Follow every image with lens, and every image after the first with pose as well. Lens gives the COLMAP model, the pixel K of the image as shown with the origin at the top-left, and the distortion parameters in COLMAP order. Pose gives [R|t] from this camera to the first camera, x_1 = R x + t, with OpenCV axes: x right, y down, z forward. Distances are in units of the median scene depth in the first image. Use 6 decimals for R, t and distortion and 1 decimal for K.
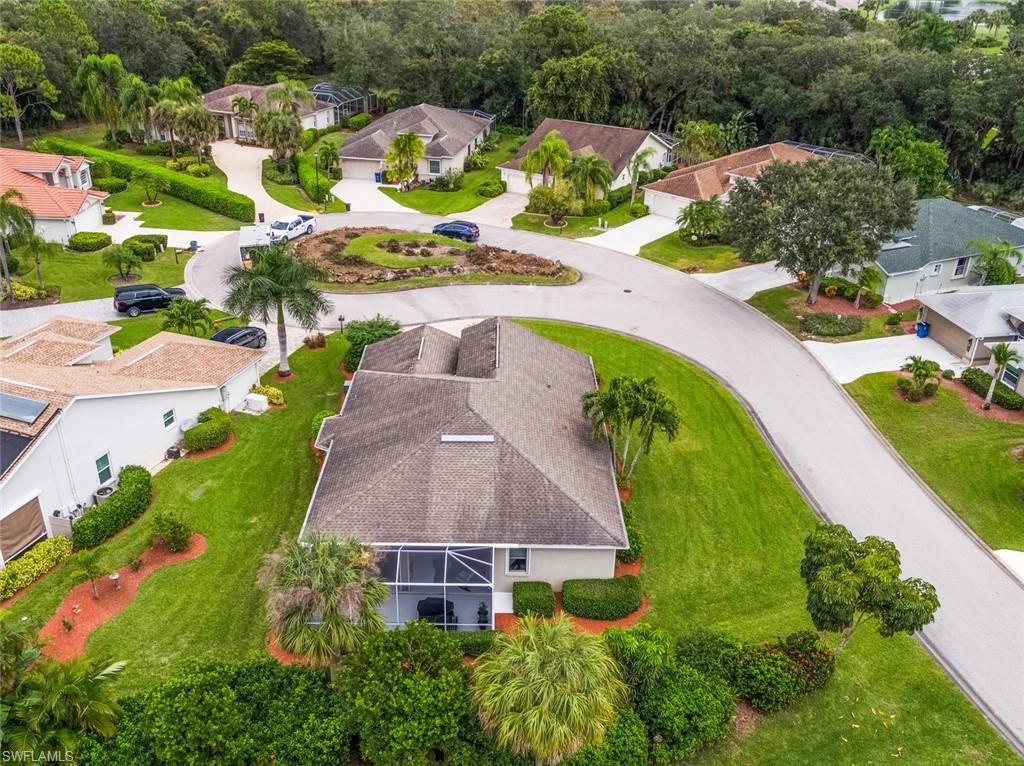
lens RADIAL K [[883.7, 0, 512.0], [0, 883.7, 383.0], [0, 0, 1]] dist [0.007663, -0.004187]
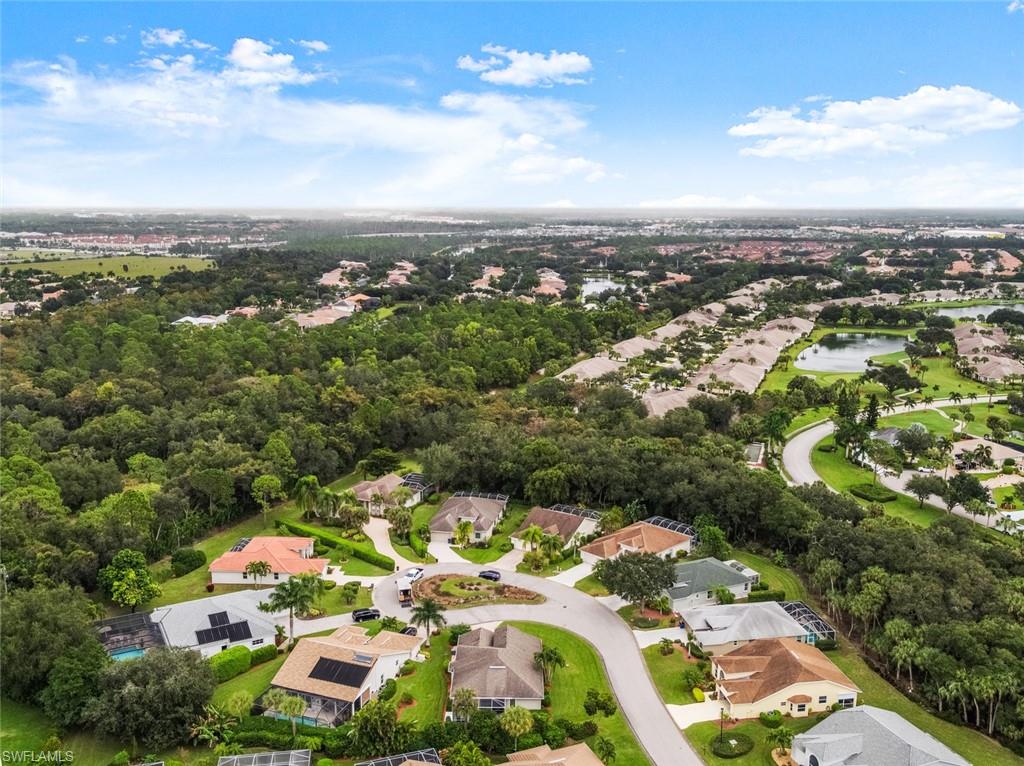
lens RADIAL K [[883.7, 0, 512.0], [0, 883.7, 383.0], [0, 0, 1]] dist [0.007663, -0.004187]
pose [[0.999675, -0.014702, -0.020810, 0.047700], [0.008149, 0.958324, -0.285567, -0.006083], [0.024141, 0.285304, 0.958133, -1.331988]]
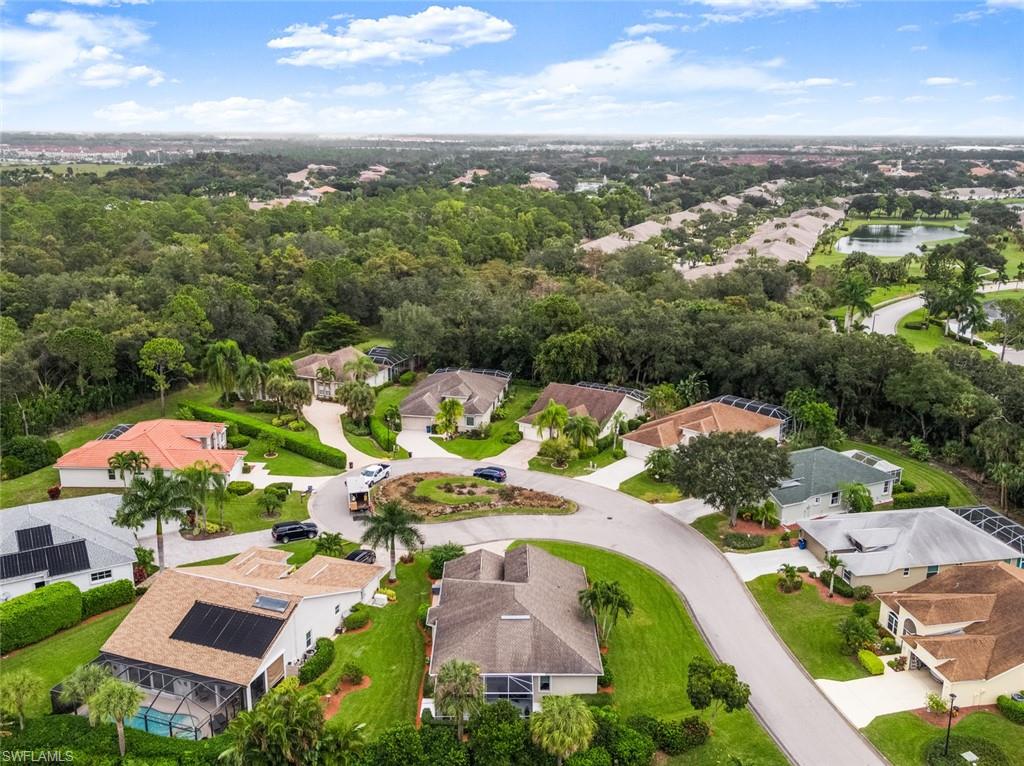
lens RADIAL K [[903.5, 0, 512.0], [0, 903.5, 383.0], [0, 0, 1]] dist [0.007010, -0.000205]
pose [[0.999871, -0.015895, -0.002470, -0.024146], [0.015023, 0.977619, -0.209844, -0.010238], [0.005750, 0.209780, 0.977732, -0.503806]]
